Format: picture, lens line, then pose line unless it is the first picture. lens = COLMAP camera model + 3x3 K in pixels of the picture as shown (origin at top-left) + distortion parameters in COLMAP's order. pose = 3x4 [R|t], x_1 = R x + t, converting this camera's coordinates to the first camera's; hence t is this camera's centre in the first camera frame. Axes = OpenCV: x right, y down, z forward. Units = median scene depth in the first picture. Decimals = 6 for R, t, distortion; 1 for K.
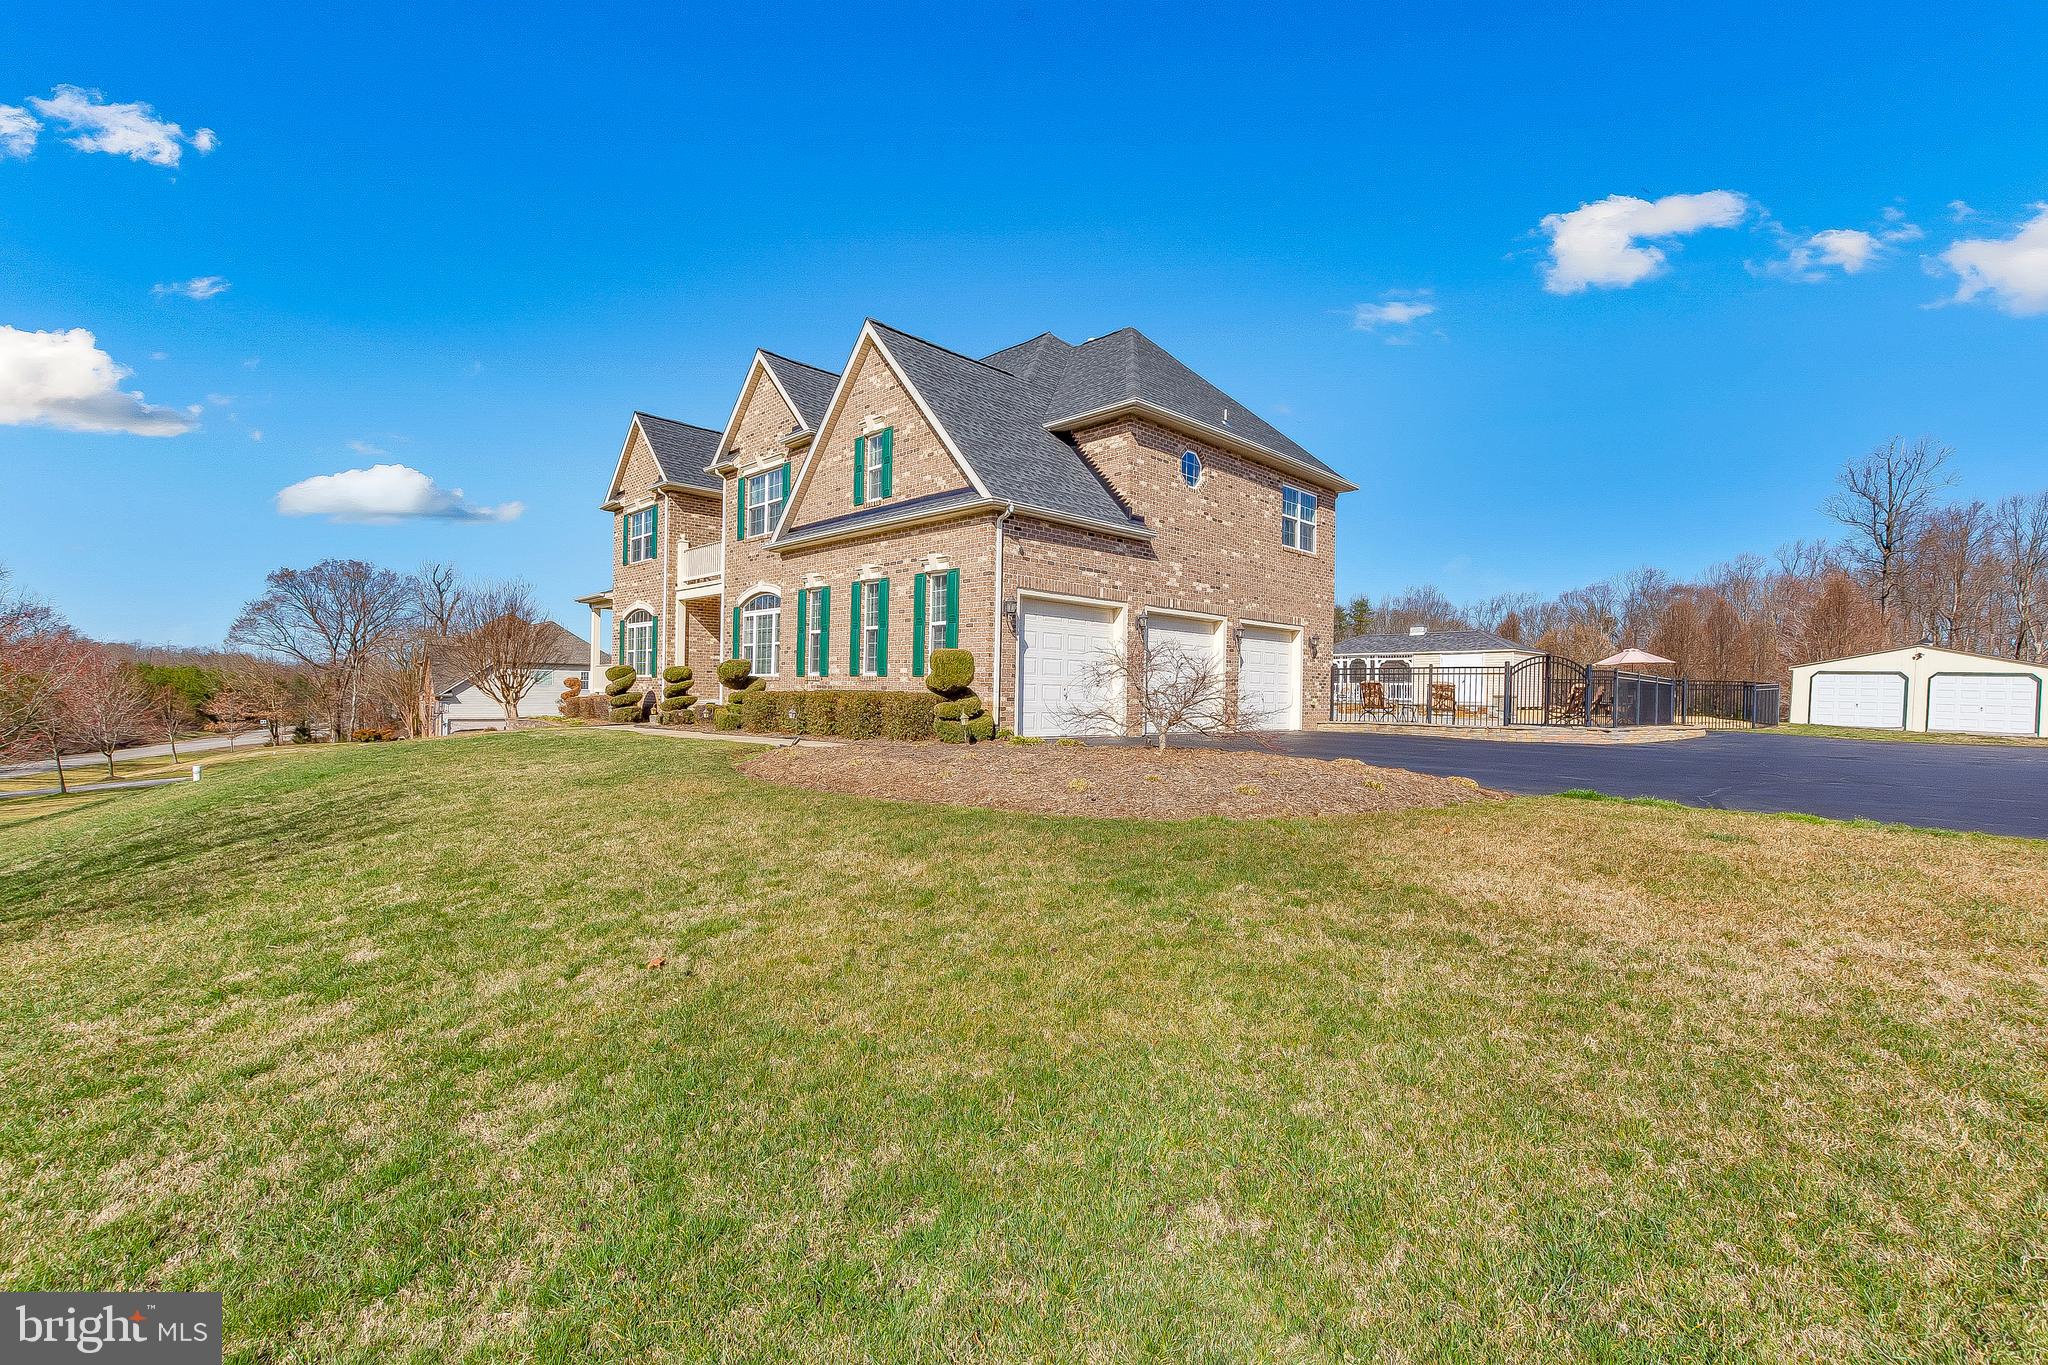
lens RADIAL K [[917.4, 0, 1024.1], [0, 917.4, 688.0], [0, 0, 1]] dist [0.007505, -0.003439]
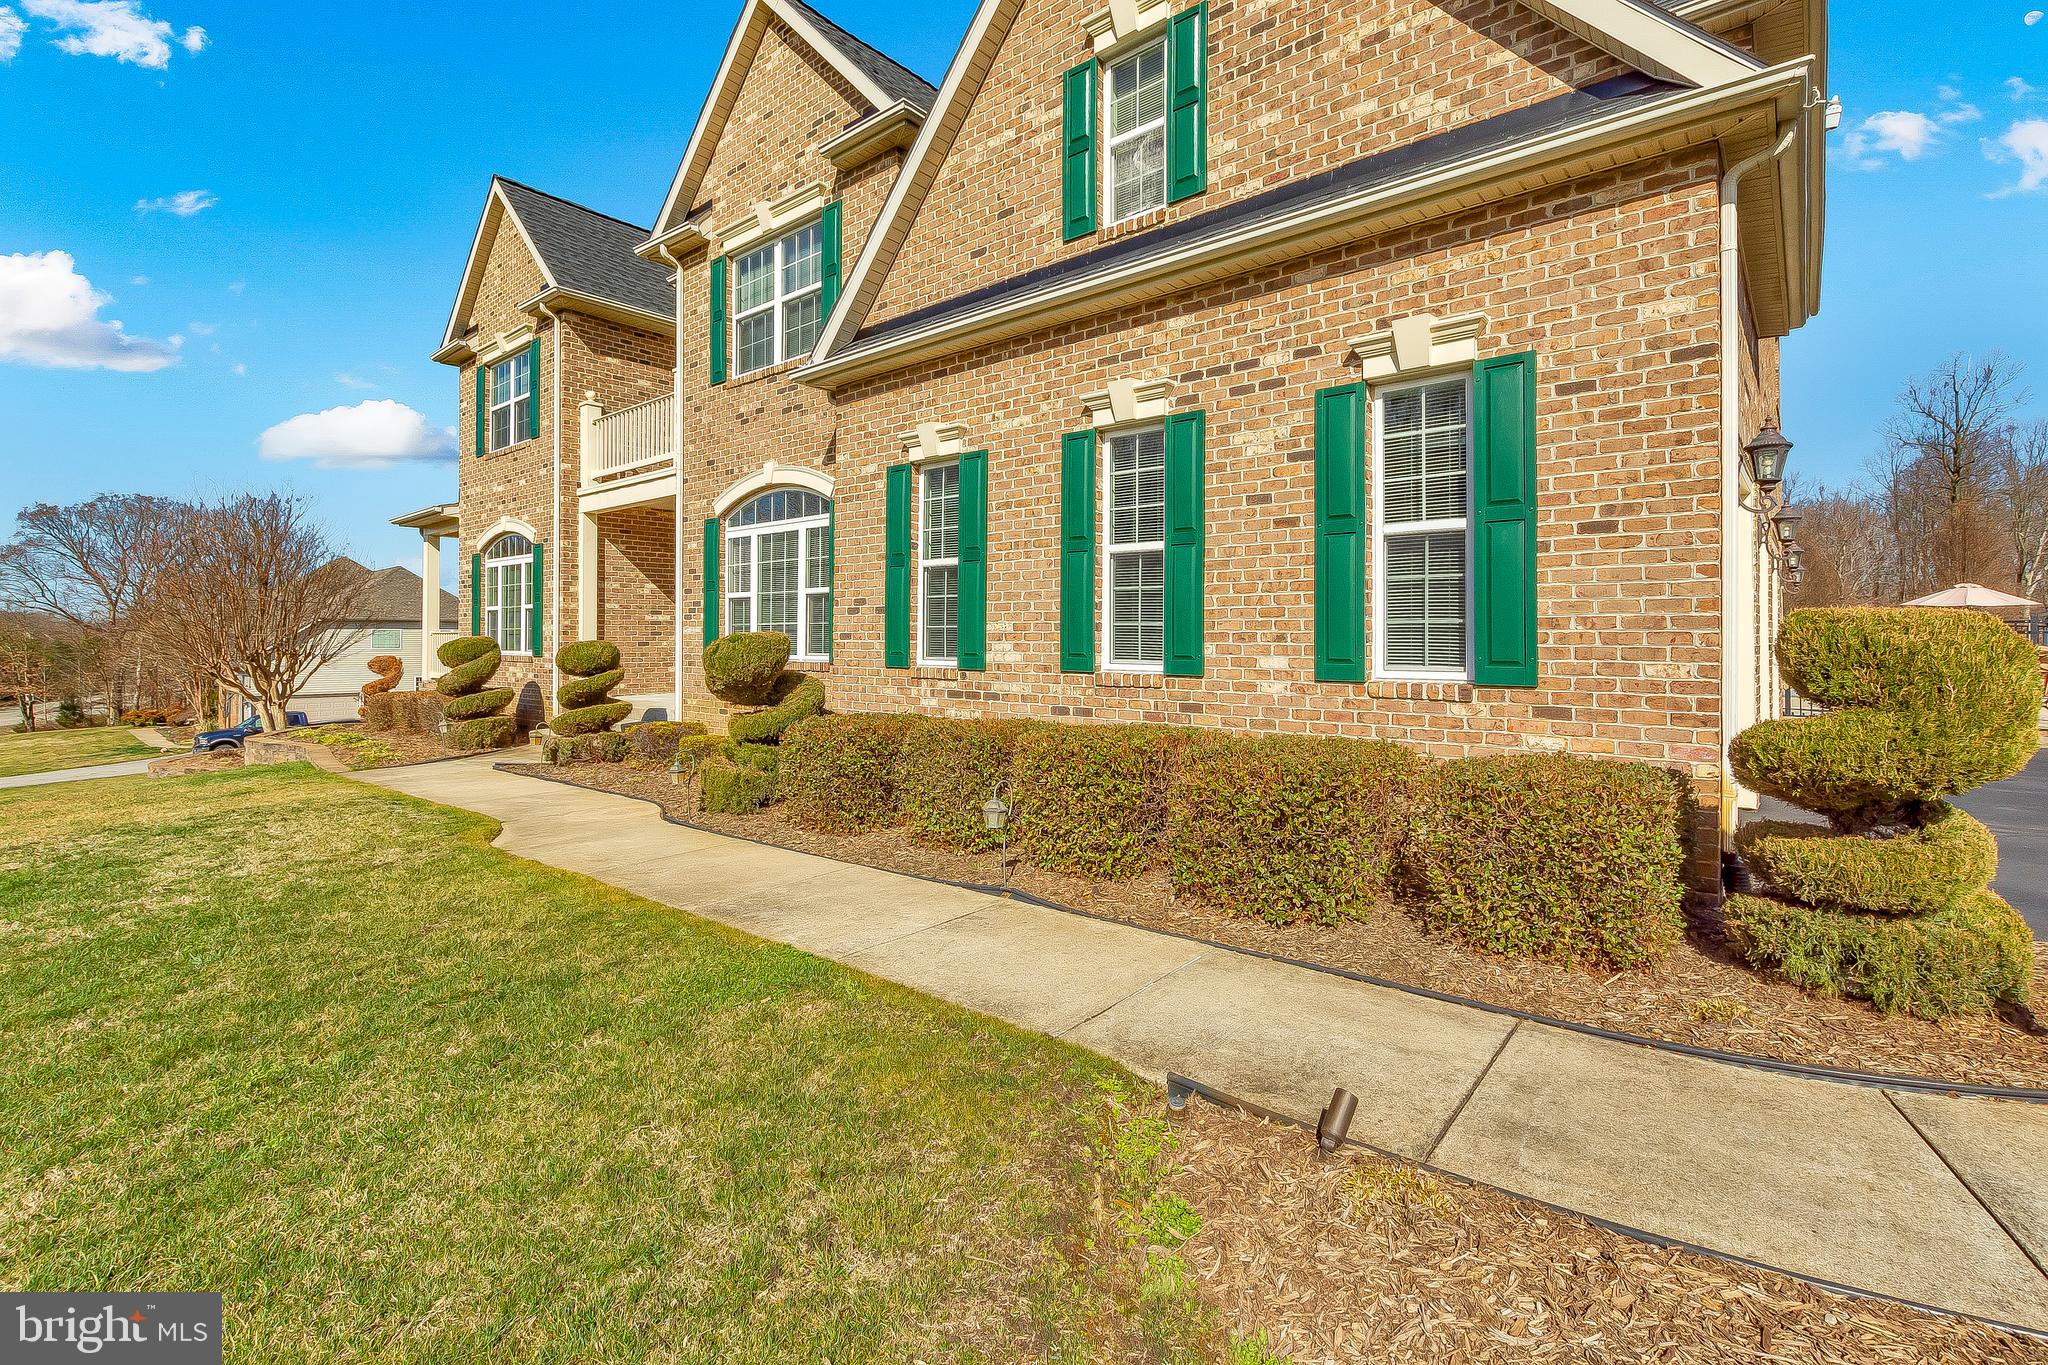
lens RADIAL K [[917.4, 0, 1054.5], [0, 917.4, 625.5], [0, 0, 1]] dist [0.007505, -0.003439]
pose [[0.991877, -0.016117, 0.126178, -0.193266], [0.017113, 0.999830, -0.006813, -0.024283], [-0.126047, 0.008916, 0.991984, 0.486109]]
